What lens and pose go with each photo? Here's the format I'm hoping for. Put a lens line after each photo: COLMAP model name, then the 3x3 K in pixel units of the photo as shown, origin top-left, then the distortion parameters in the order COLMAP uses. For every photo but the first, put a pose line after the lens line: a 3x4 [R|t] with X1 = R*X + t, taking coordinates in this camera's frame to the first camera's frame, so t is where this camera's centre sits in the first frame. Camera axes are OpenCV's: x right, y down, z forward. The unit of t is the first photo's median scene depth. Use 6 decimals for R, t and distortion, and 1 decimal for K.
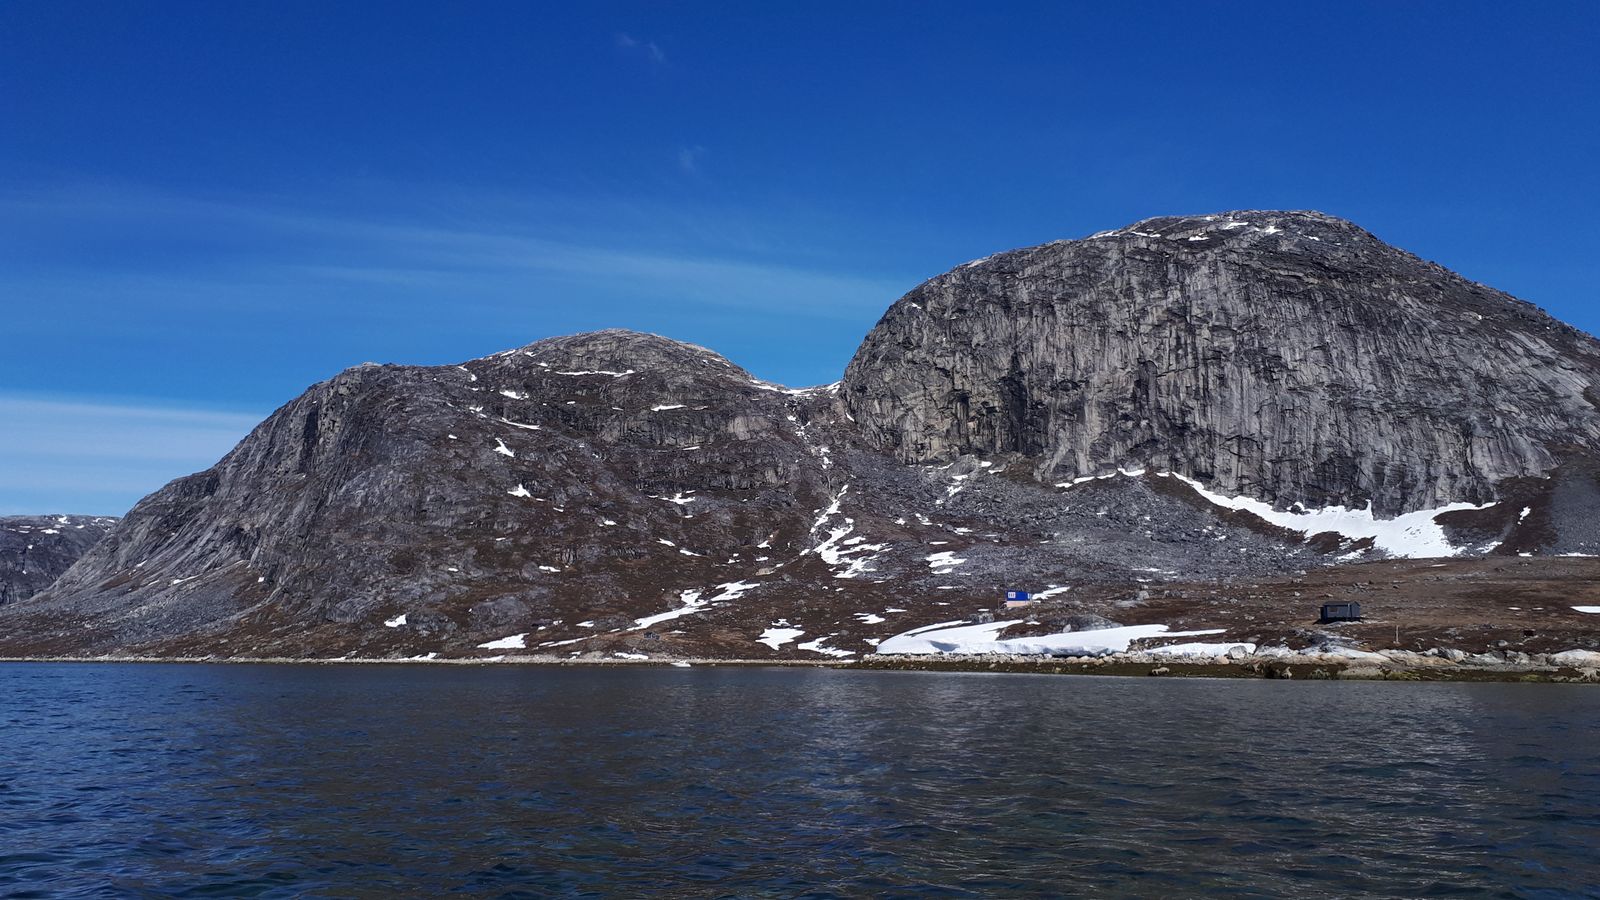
lens RADIAL K [[1277.4, 0, 808.1], [0, 1277.4, 480.2], [0, 0, 1]] dist [0.147745, -0.265982]
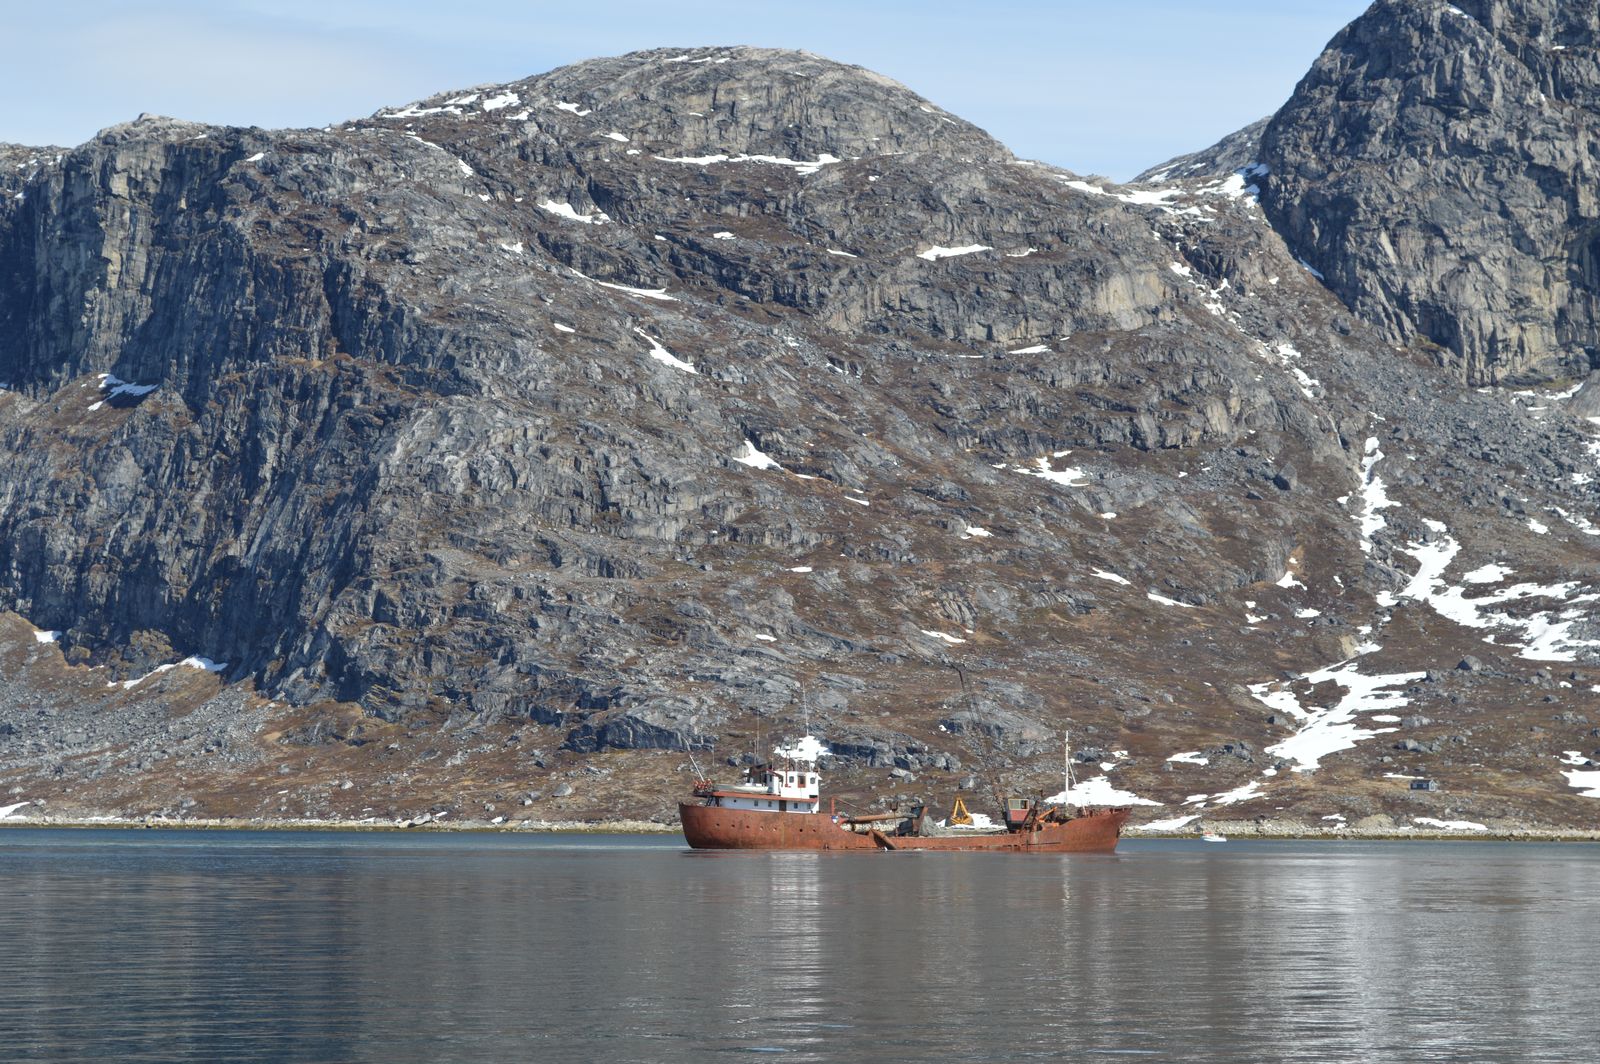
lens RADIAL K [[3742.9, 0, 800.0], [0, 3742.9, 532.0], [0, 0, 1]] dist [-0.014068, -0.351410]
pose [[0.996036, 0.009496, 0.088437, -0.291397], [-0.015061, 0.997933, 0.062479, -0.042905], [-0.087661, -0.063564, 0.994120, -0.287105]]
